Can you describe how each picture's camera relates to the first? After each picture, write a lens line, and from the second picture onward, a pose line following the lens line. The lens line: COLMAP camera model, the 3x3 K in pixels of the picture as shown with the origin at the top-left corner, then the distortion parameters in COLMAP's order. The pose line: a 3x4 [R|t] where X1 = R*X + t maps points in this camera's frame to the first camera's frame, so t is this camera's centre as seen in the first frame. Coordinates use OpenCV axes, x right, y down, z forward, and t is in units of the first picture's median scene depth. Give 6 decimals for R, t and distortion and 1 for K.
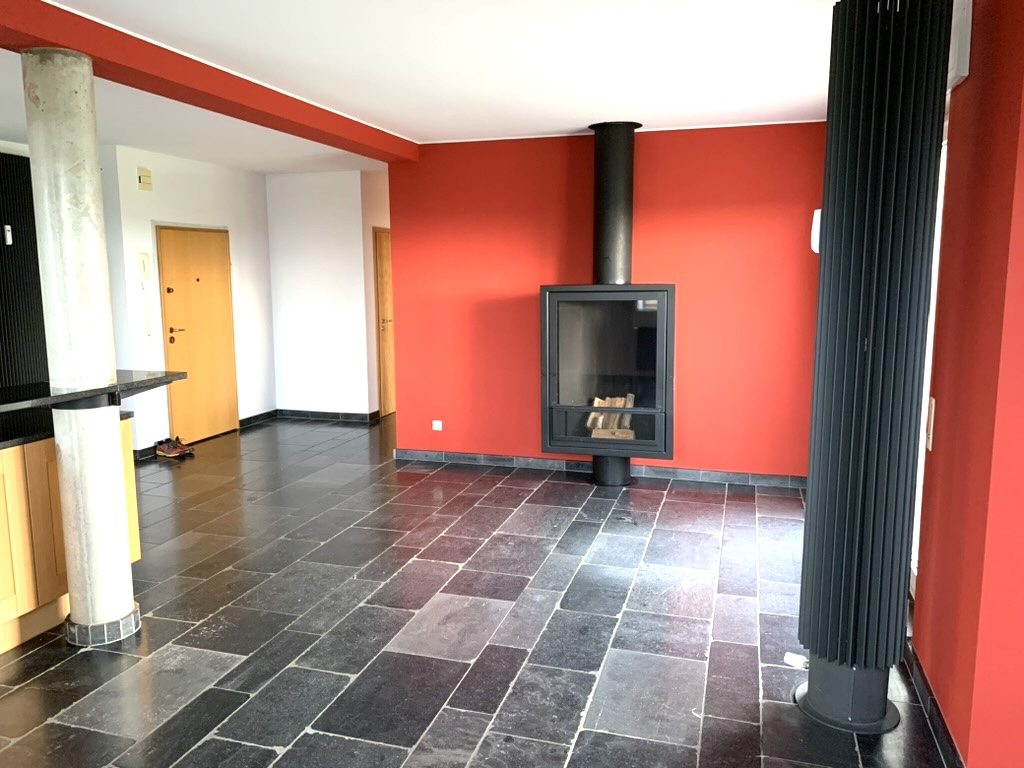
lens RADIAL K [[788.6, 0, 506.1], [0, 788.6, 387.5], [0, 0, 1]] dist [0.039262, -0.049209]
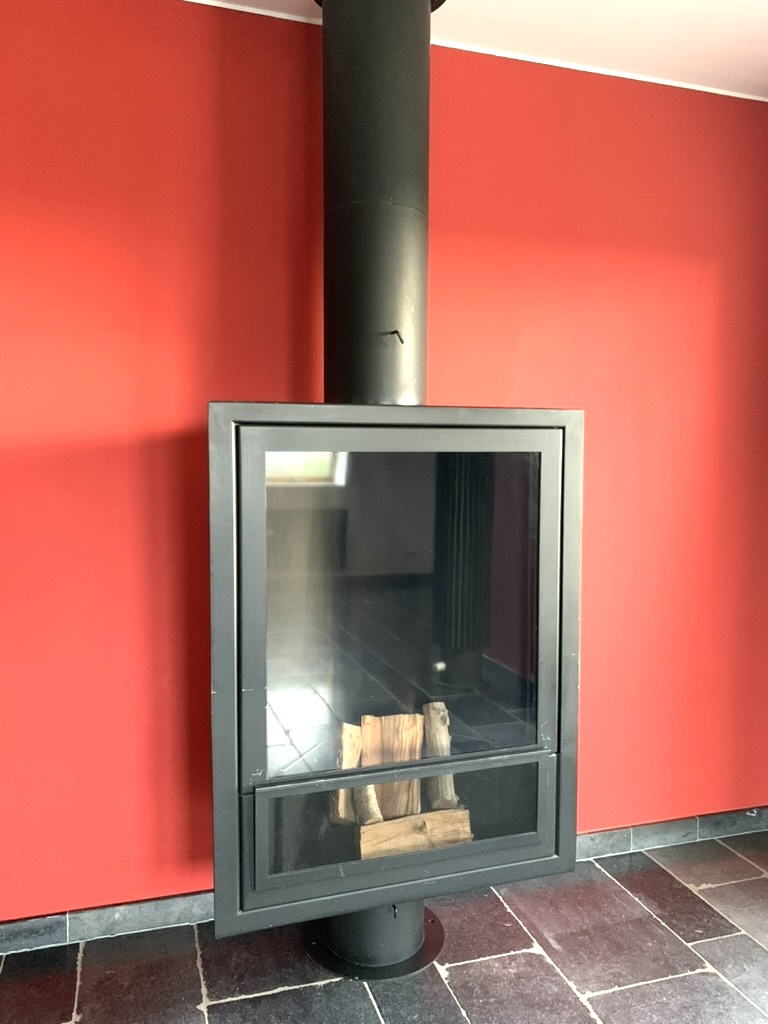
lens RADIAL K [[788.6, 0, 383.0], [0, 788.6, 506.3], [0, 0, 1]] dist [0.039262, -0.049209]
pose [[0.826325, -0.029169, 0.562437, -0.075077], [0.068625, 0.996431, -0.049147, -0.071362], [-0.558996, 0.079209, 0.825378, 0.726527]]
